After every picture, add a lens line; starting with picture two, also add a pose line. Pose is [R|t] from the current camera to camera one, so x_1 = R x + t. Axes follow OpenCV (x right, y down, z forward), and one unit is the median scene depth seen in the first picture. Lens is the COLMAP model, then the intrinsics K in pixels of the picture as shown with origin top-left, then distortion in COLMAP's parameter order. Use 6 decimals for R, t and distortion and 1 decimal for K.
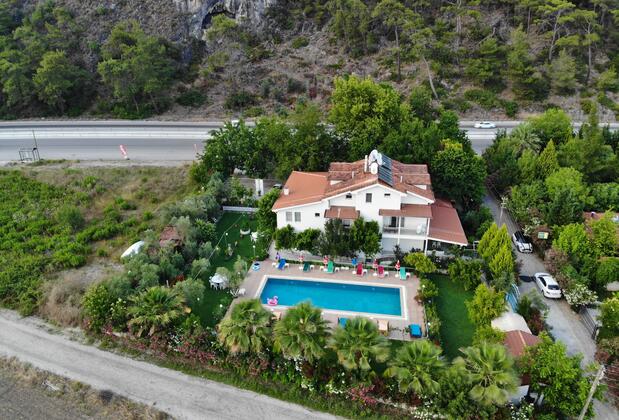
lens RADIAL K [[453.9, 0, 304.6], [0, 453.9, 208.0], [0, 0, 1]] dist [0.097517, -0.227695]
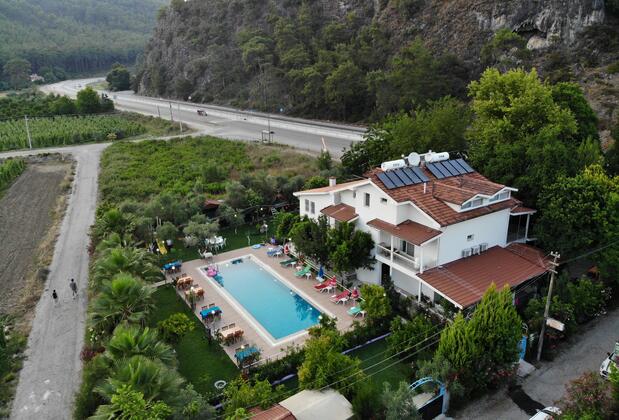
lens RADIAL K [[453.7, 0, 305.2], [0, 453.7, 210.4], [0, 0, 1]] dist [0.077752, -0.188697]
pose [[0.668139, 0.232979, -0.706620, 0.574661], [-0.294901, 0.954850, 0.035982, -0.001960], [0.683099, 0.184342, 0.706678, 0.384450]]
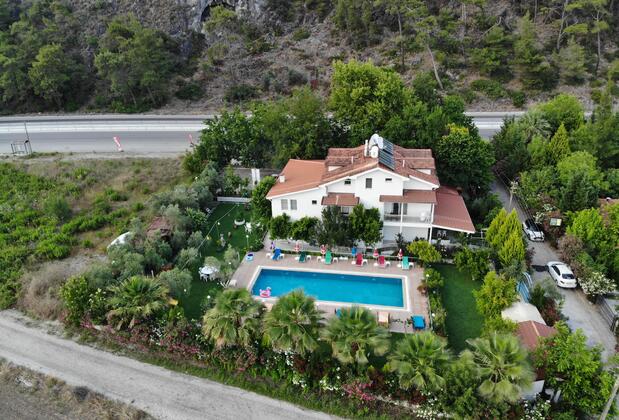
lens RADIAL K [[453.9, 0, 304.6], [0, 453.9, 208.0], [0, 0, 1]] dist [0.097517, -0.227695]
pose [[0.999889, -0.006568, -0.013341, 0.020001], [0.006536, 0.999976, -0.002424, 0.028775], [0.013357, 0.002337, 0.999908, 0.057421]]
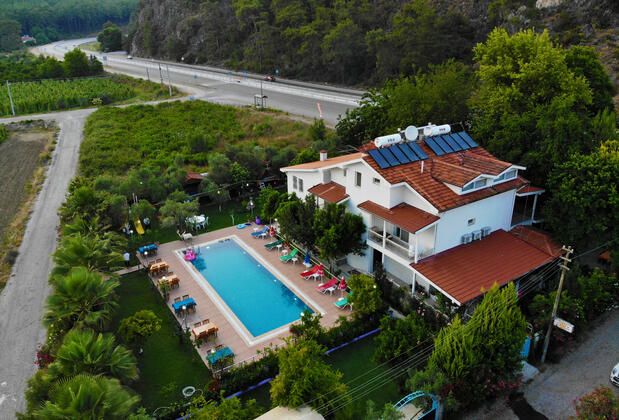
lens RADIAL K [[453.7, 0, 305.2], [0, 453.7, 210.4], [0, 0, 1]] dist [0.077752, -0.188697]
pose [[0.666627, 0.289447, -0.686898, 0.536508], [-0.294909, 0.948751, 0.113581, -0.029788], [0.684571, 0.126856, 0.717823, 0.443963]]
